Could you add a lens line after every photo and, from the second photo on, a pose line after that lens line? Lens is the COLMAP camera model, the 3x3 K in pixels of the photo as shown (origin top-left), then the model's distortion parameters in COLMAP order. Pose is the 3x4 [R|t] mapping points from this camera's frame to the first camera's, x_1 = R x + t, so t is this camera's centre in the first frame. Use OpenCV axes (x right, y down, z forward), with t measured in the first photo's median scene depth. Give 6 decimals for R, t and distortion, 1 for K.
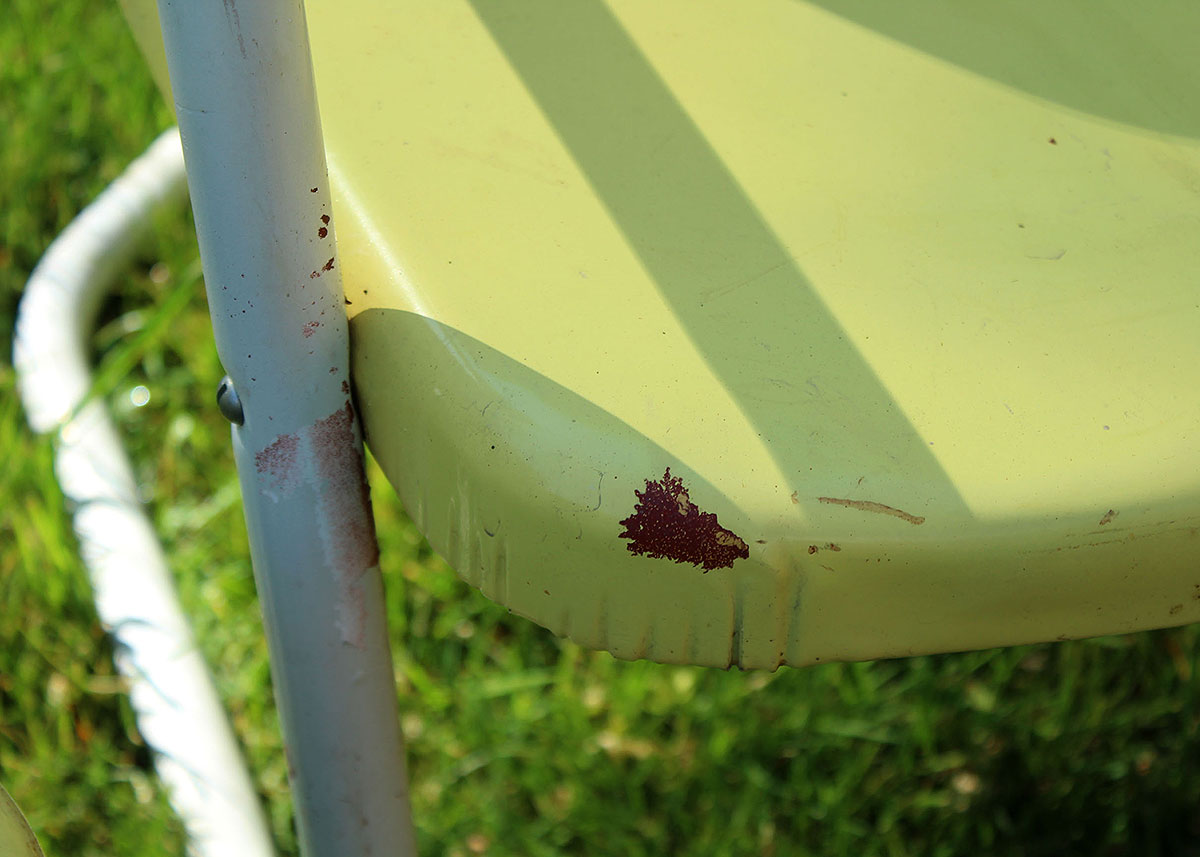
lens RADIAL K [[1150.0, 0, 633.2], [0, 1150.0, 432.2], [0, 0, 1]] dist [-0.154302, 0.016529]
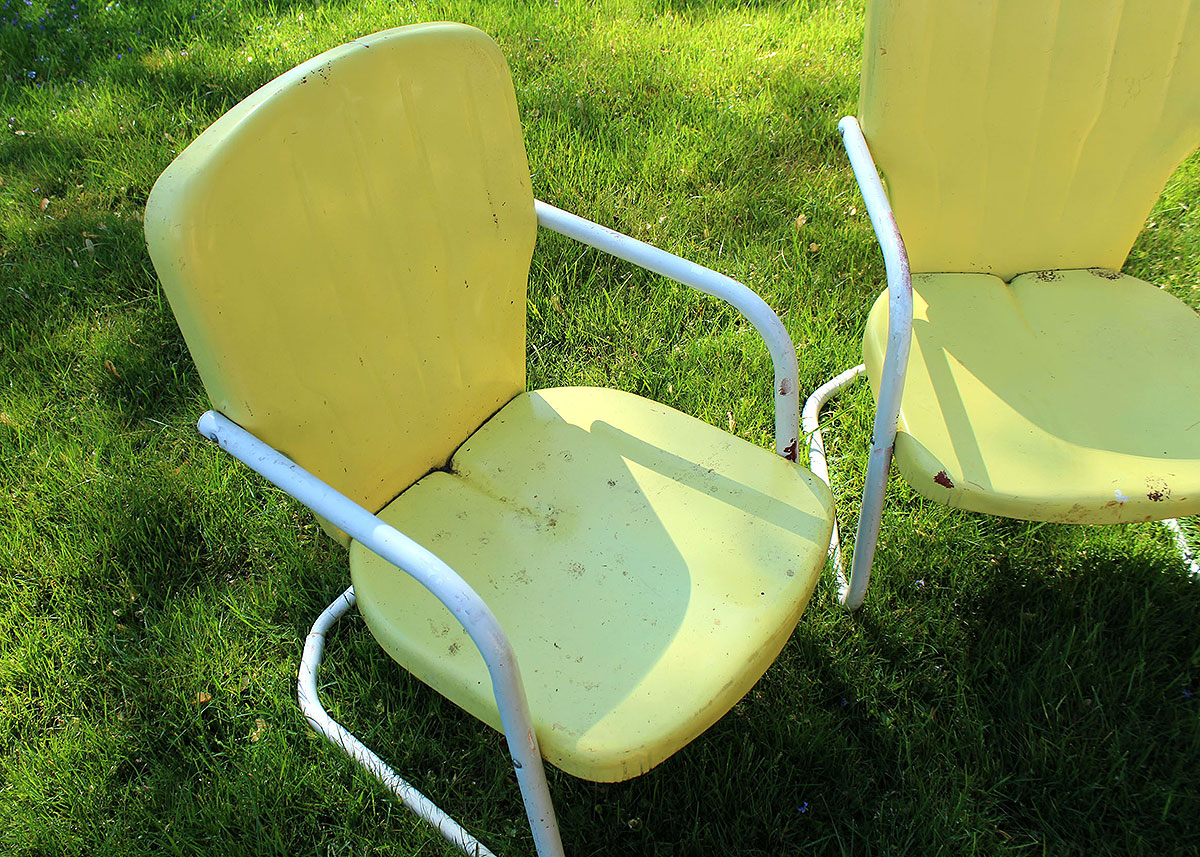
lens RADIAL K [[1150.0, 0, 633.2], [0, 1150.0, 432.2], [0, 0, 1]] dist [-0.154302, 0.016529]
pose [[0.934715, 0.241944, -0.260329, 0.006721], [-0.249712, 0.968314, 0.003335, 0.161252], [0.252887, 0.061891, 0.965514, -3.679657]]
